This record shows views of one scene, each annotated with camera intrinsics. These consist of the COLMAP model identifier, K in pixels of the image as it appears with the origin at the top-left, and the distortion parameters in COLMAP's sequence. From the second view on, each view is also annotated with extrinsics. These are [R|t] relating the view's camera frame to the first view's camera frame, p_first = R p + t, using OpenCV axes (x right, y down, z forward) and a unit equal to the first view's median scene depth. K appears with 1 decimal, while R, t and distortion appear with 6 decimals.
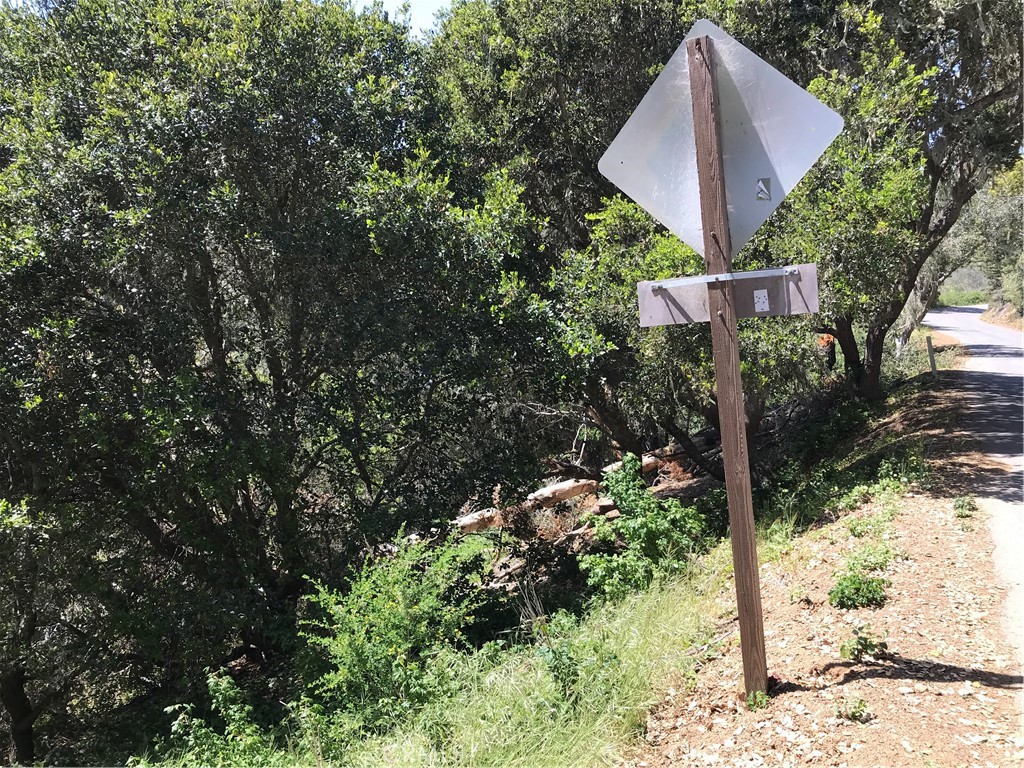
lens RADIAL K [[817.1, 0, 516.7], [0, 817.1, 382.6], [0, 0, 1]] dist [0.001454, 0.002502]
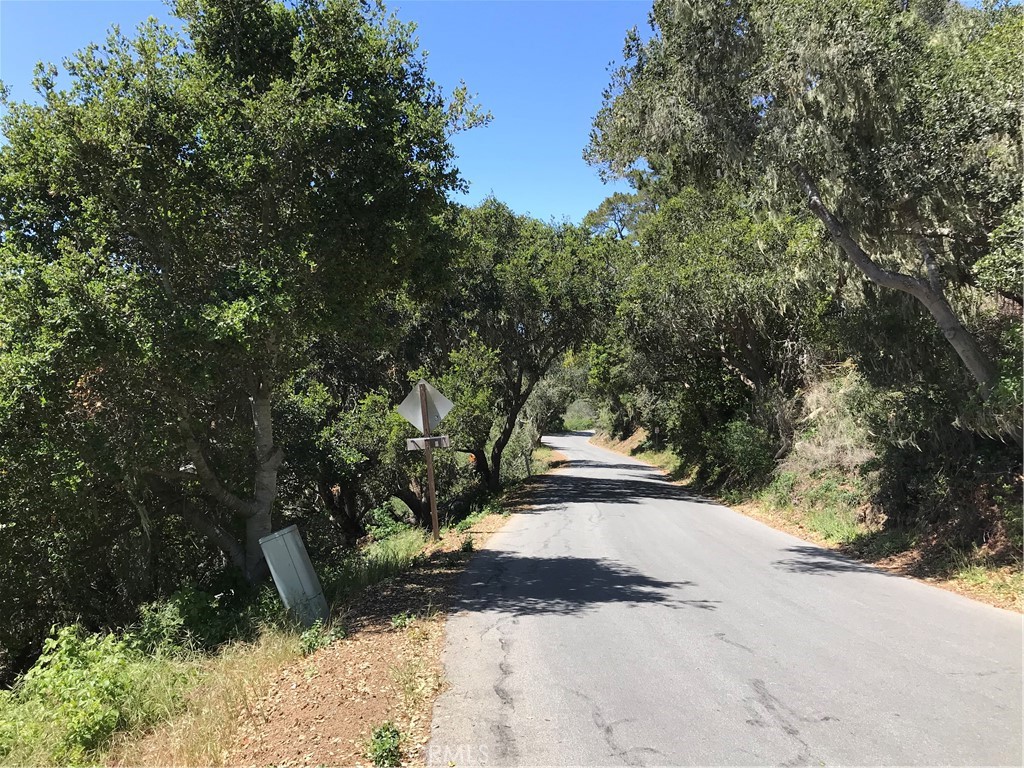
lens RADIAL K [[811.5, 0, 512.0], [0, 811.5, 384.0], [0, 0, 1]] dist [0.006013, 0.003191]
pose [[0.923405, 0.022370, 0.383176, -0.477888], [0.034201, 0.989534, -0.140188, 0.097868], [-0.382301, 0.142555, 0.912975, -1.512263]]
